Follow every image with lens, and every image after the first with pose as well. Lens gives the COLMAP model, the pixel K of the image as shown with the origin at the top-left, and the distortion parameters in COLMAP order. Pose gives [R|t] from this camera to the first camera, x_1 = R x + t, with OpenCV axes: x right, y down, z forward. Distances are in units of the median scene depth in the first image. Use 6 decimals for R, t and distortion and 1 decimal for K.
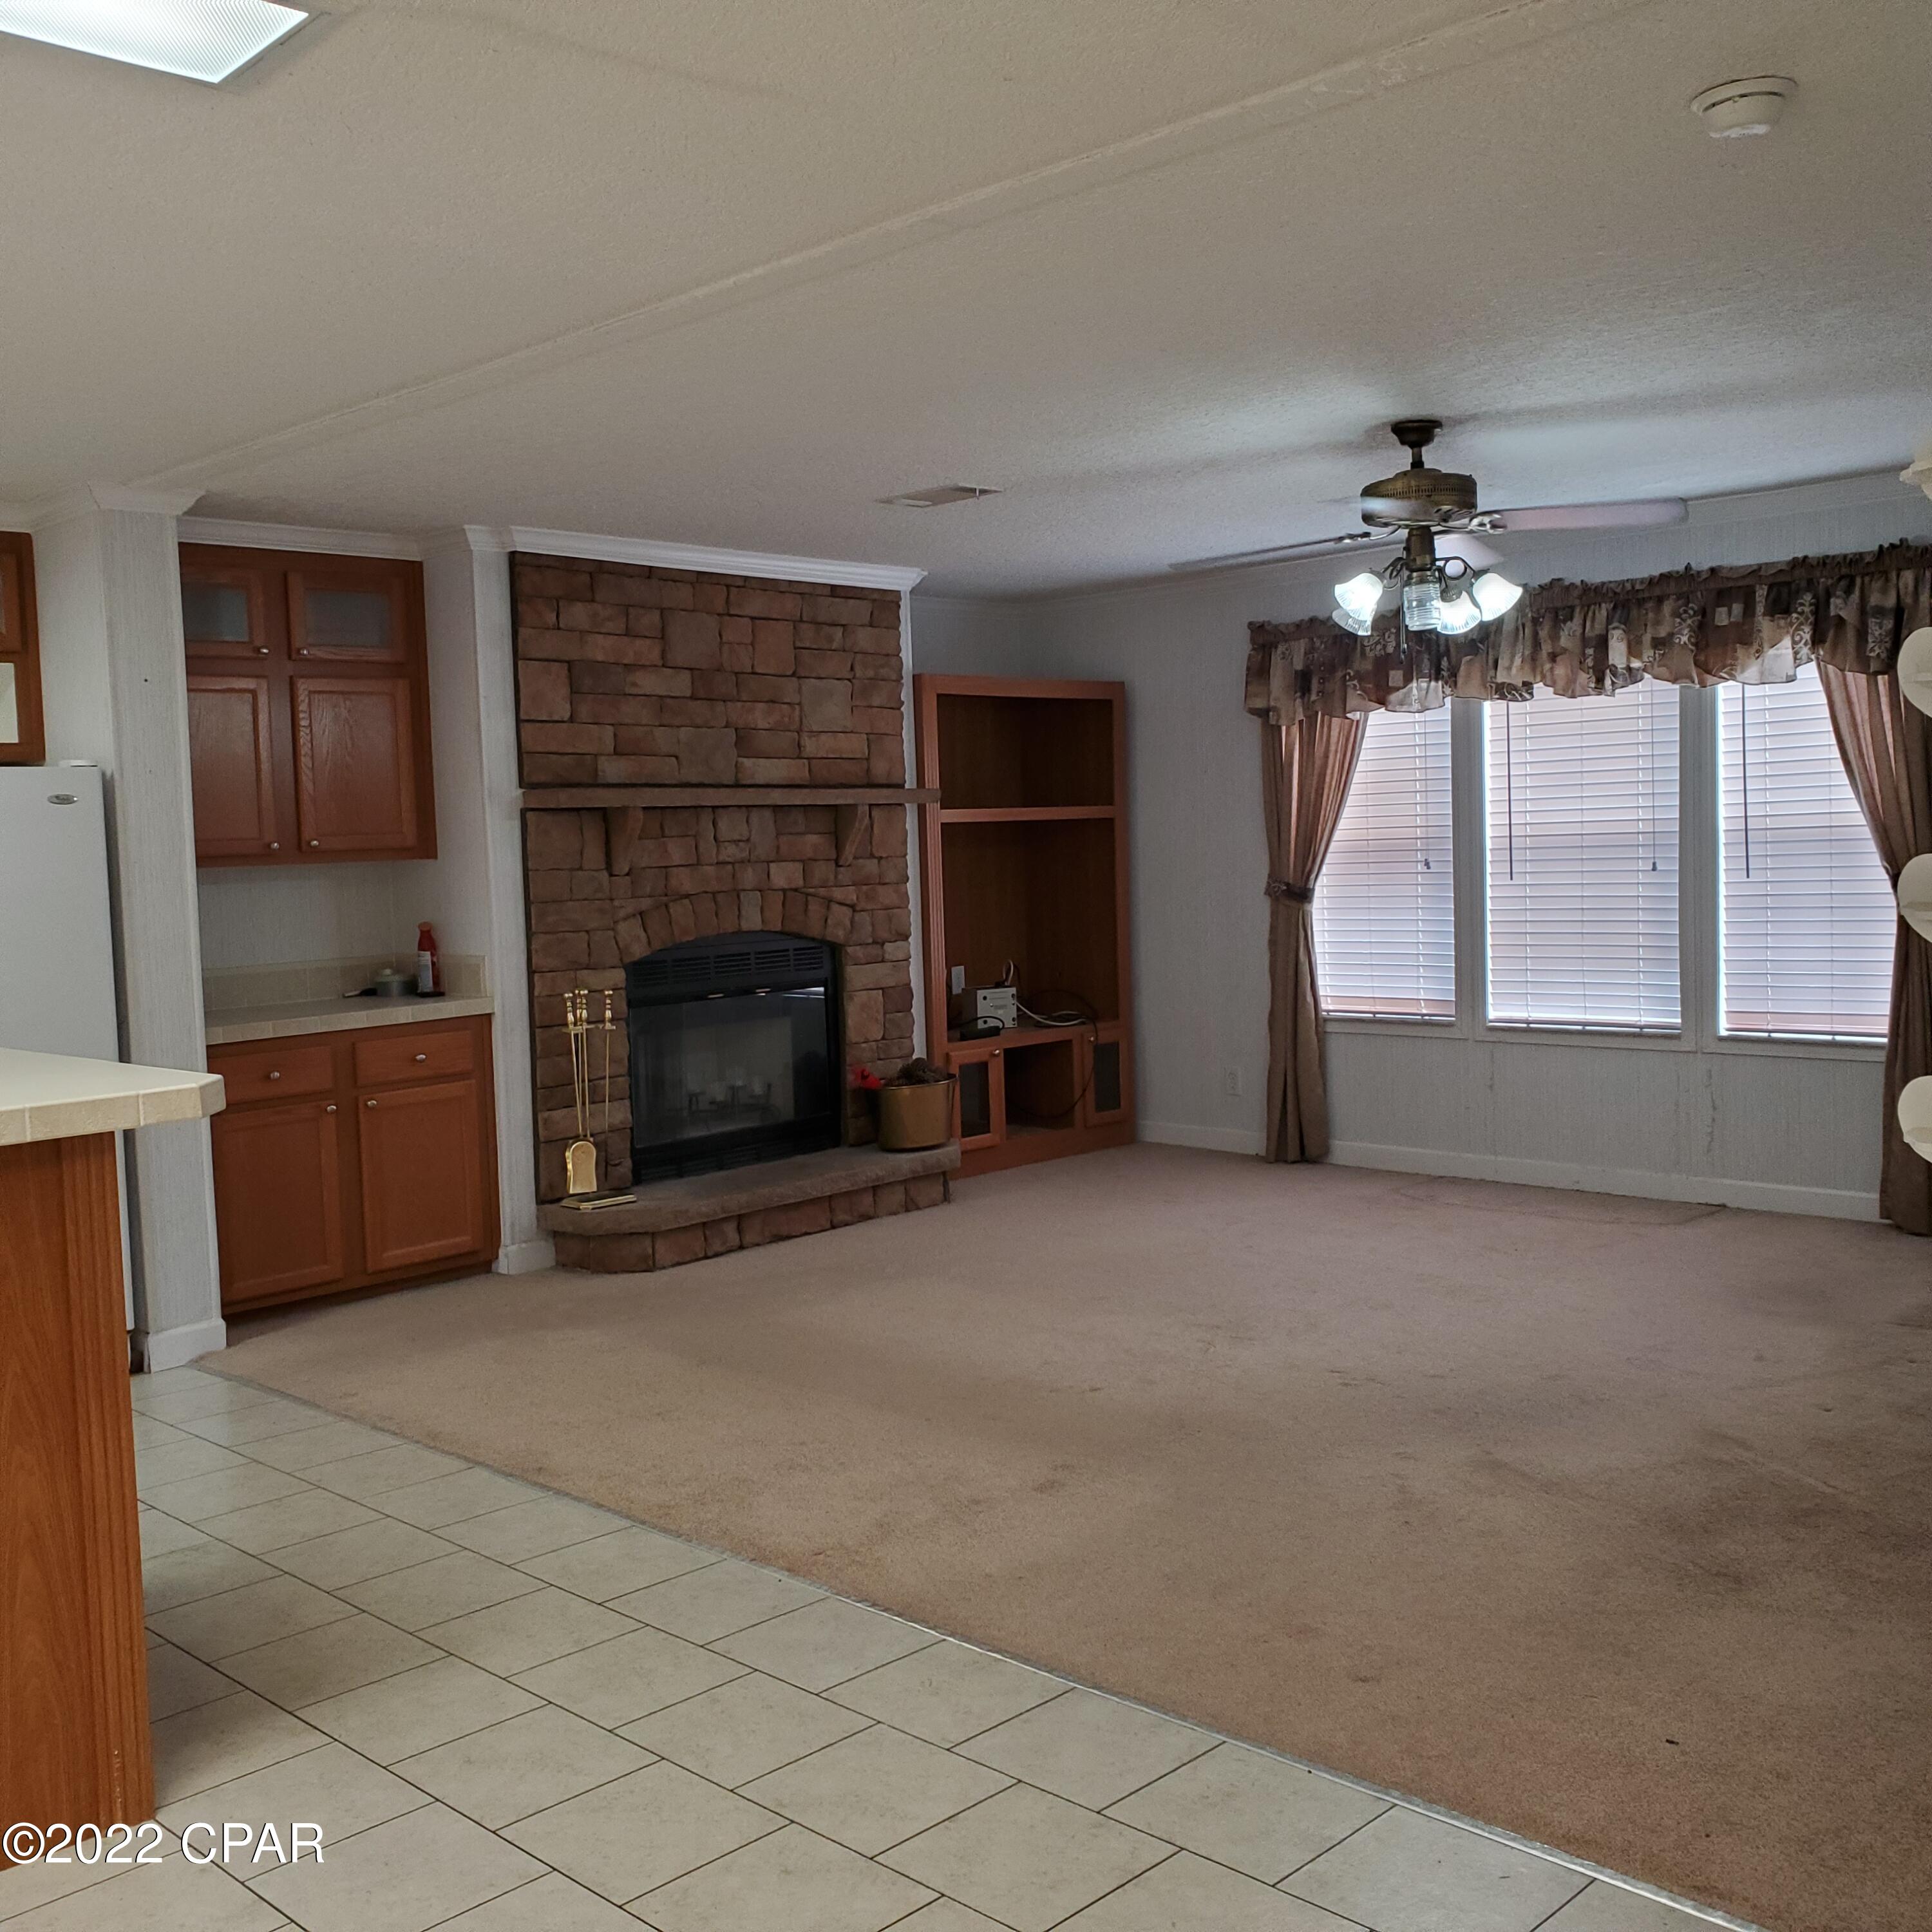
lens RADIAL K [[1999.4, 0, 955.3], [0, 1999.4, 929.2], [0, 0, 1]] dist [0.286972, -0.870766]
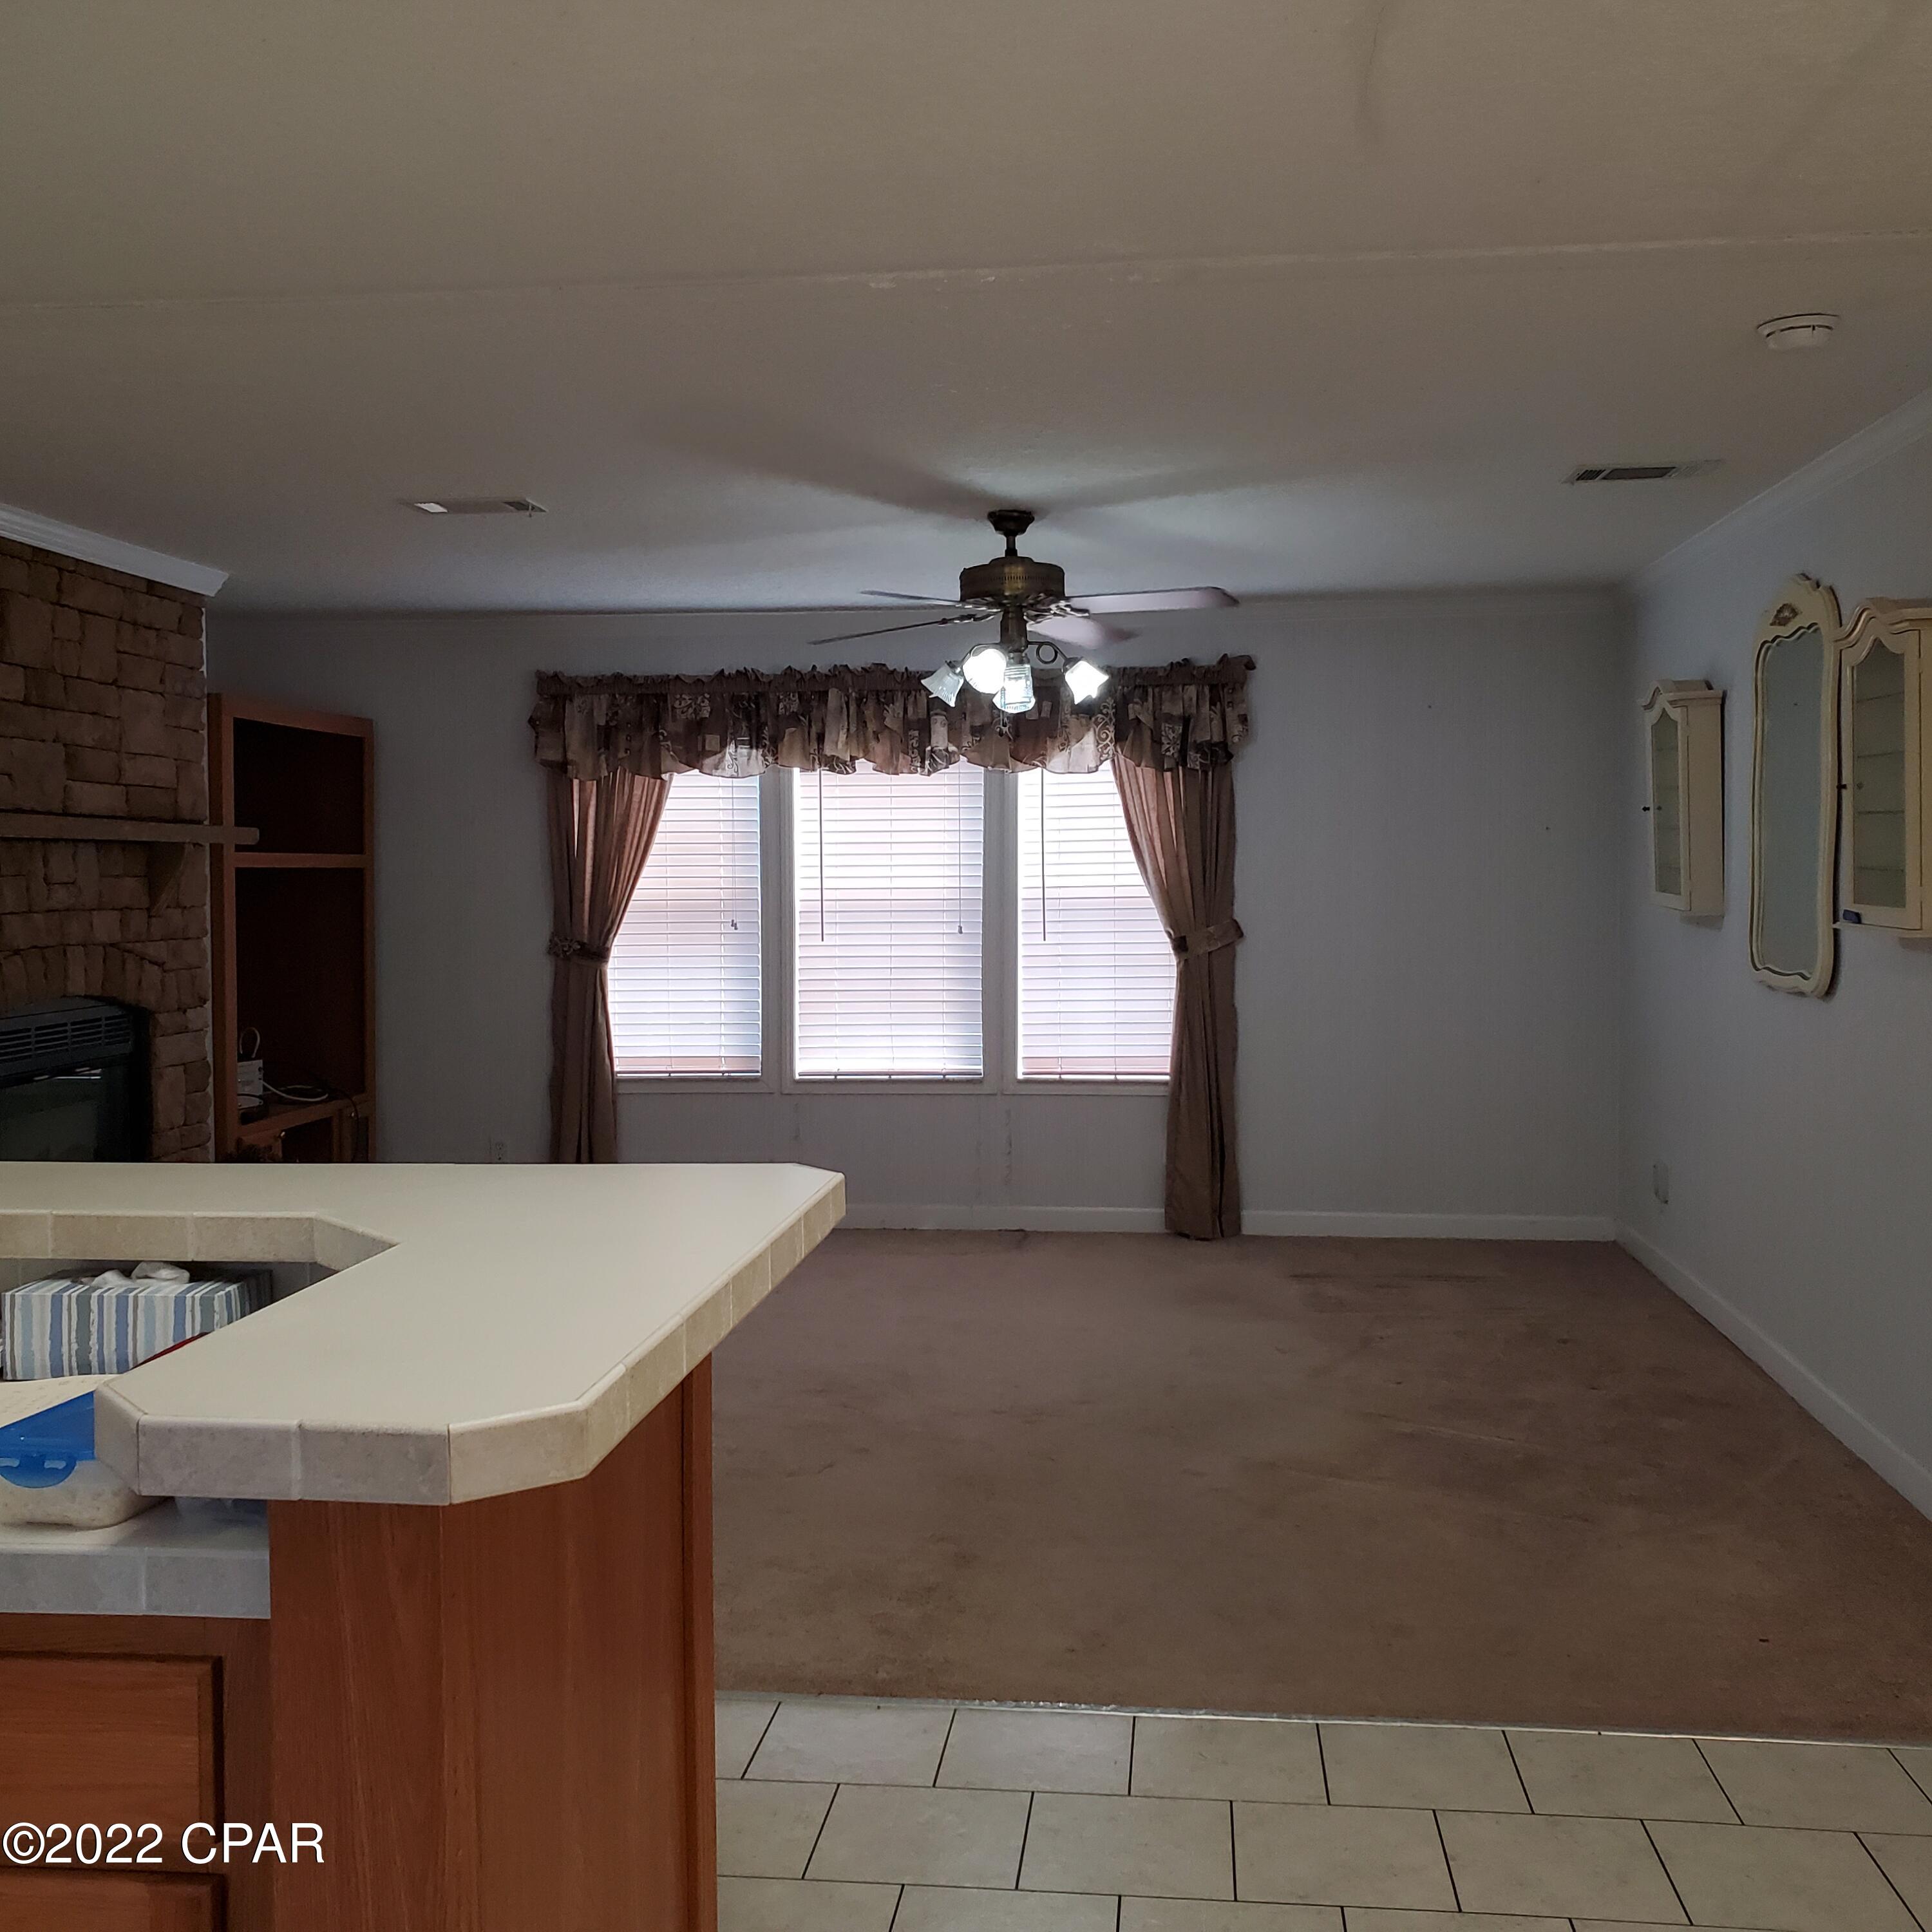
lens RADIAL K [[1999.4, 0, 955.3], [0, 1999.4, 929.2], [0, 0, 1]] dist [0.286972, -0.870766]
pose [[0.788568, 0.011933, 0.614832, -0.327023], [0.008317, 0.999513, -0.030065, 0.001932], [-0.614892, 0.028822, 0.788085, 0.136257]]
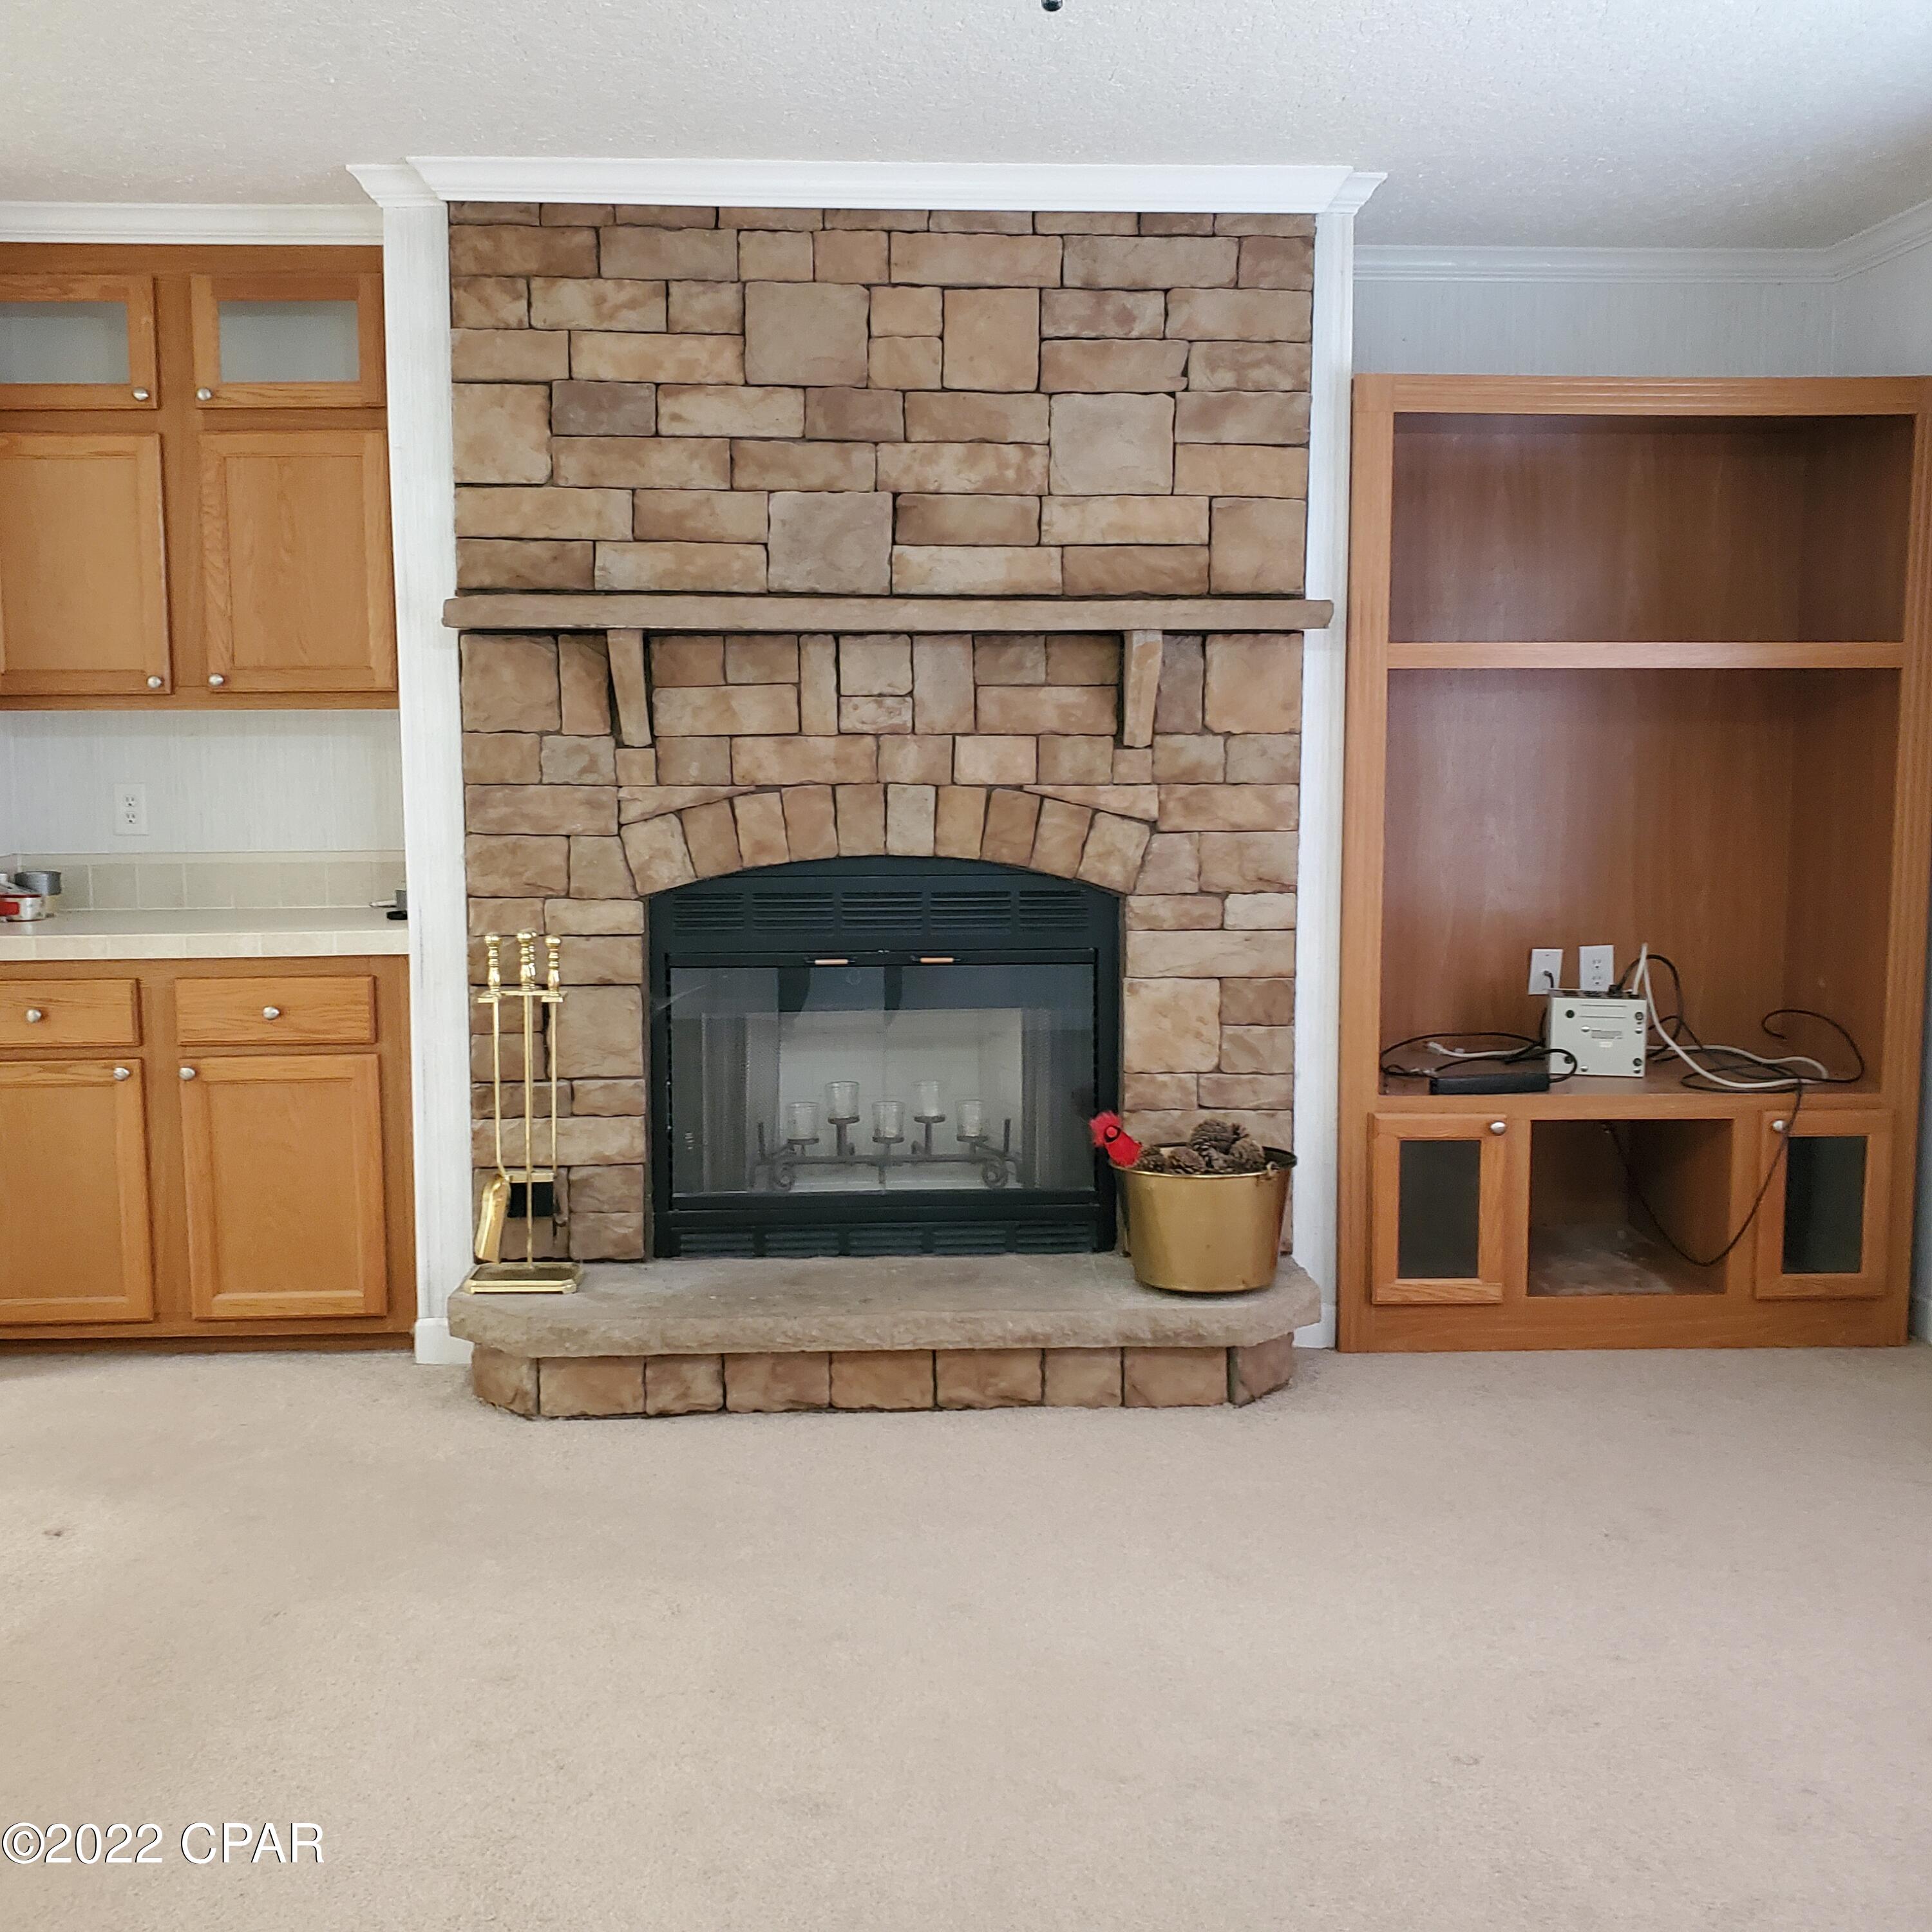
lens RADIAL K [[2019.4, 0, 921.9], [0, 2019.4, 933.5], [0, 0, 1]] dist [0.229133, -0.824940]
pose [[0.728562, 0.100221, -0.677608, 0.290782], [-0.055480, 0.994622, 0.087457, -0.027310], [0.682729, -0.026124, 0.730204, 0.580703]]
